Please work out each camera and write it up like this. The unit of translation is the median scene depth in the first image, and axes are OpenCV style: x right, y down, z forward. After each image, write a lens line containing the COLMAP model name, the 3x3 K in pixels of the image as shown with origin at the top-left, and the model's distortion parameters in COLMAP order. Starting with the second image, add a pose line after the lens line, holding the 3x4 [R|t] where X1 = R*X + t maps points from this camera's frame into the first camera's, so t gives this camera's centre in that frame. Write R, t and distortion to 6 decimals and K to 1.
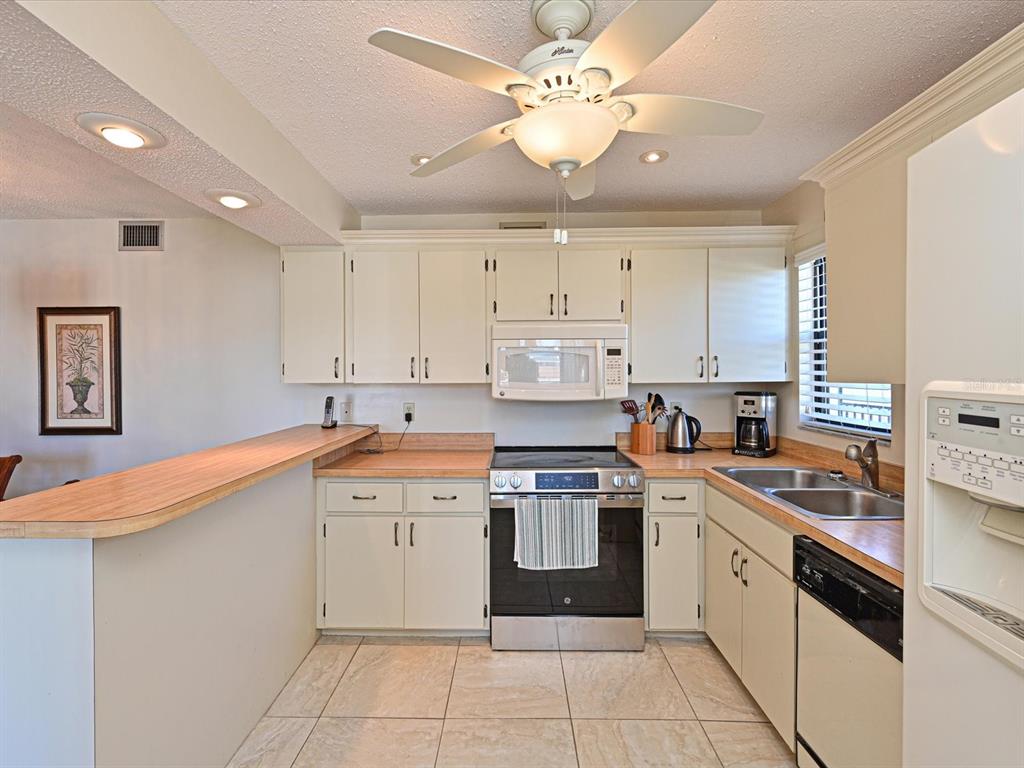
lens RADIAL K [[485.7, 0, 518.8], [0, 485.7, 373.6], [0, 0, 1]] dist [0.009578, -0.000372]
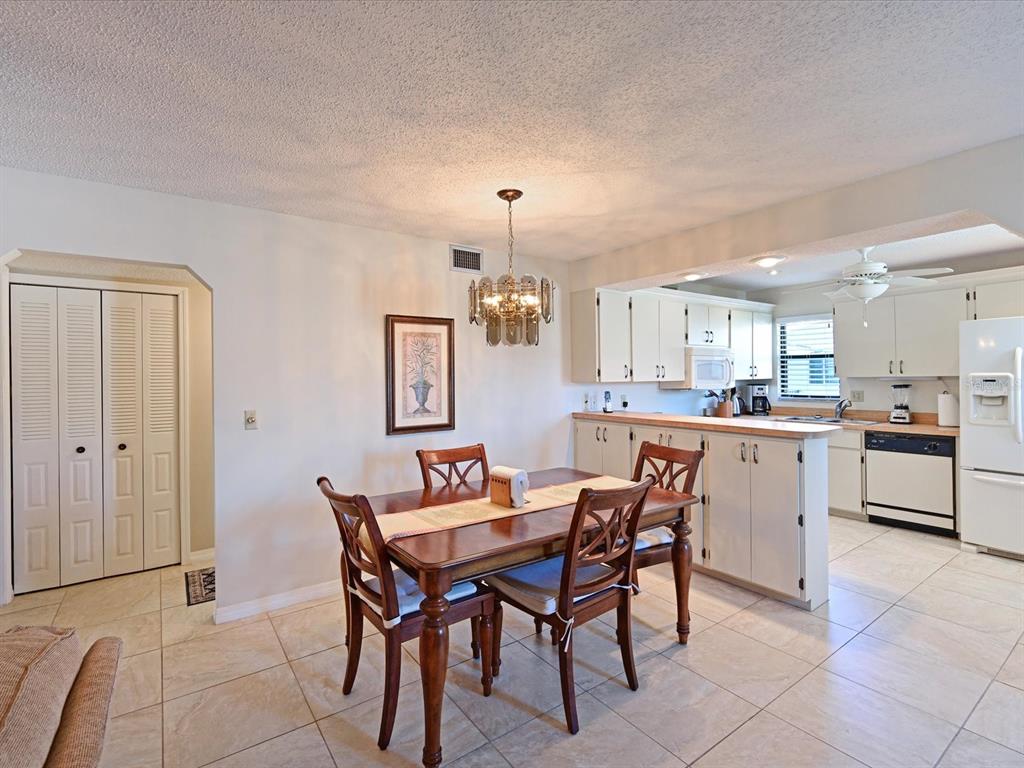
lens RADIAL K [[485.7, 0, 507.9], [0, 485.7, 374.1], [0, 0, 1]] dist [0.009578, -0.000372]
pose [[0.801908, -0.001321, 0.597446, -1.526266], [0.009883, 0.999890, -0.011055, 0.008911], [-0.597366, 0.014769, 0.801833, -0.001291]]
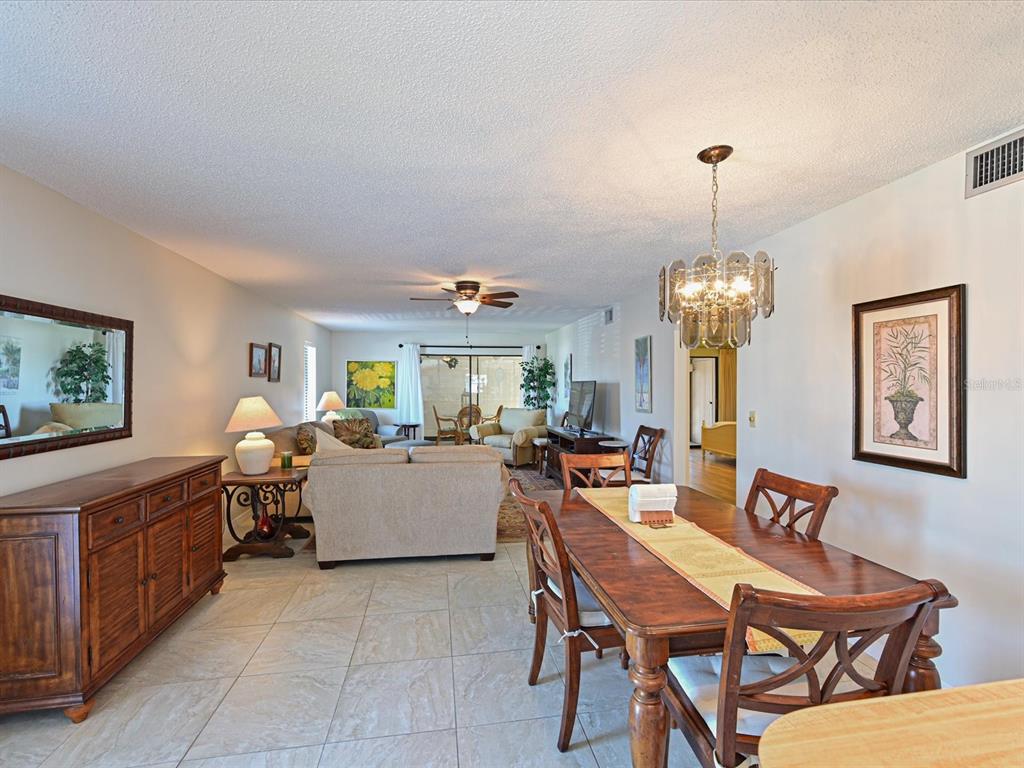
lens RADIAL K [[452.0, 0, 510.2], [0, 452.0, 384.9], [0, 0, 1]] dist [0.001548, -0.000661]
pose [[0.173518, 0.007100, -0.984805, -0.354031], [-0.005131, 0.999967, 0.006305, -0.001787], [0.984817, 0.003959, 0.173549, 0.320717]]
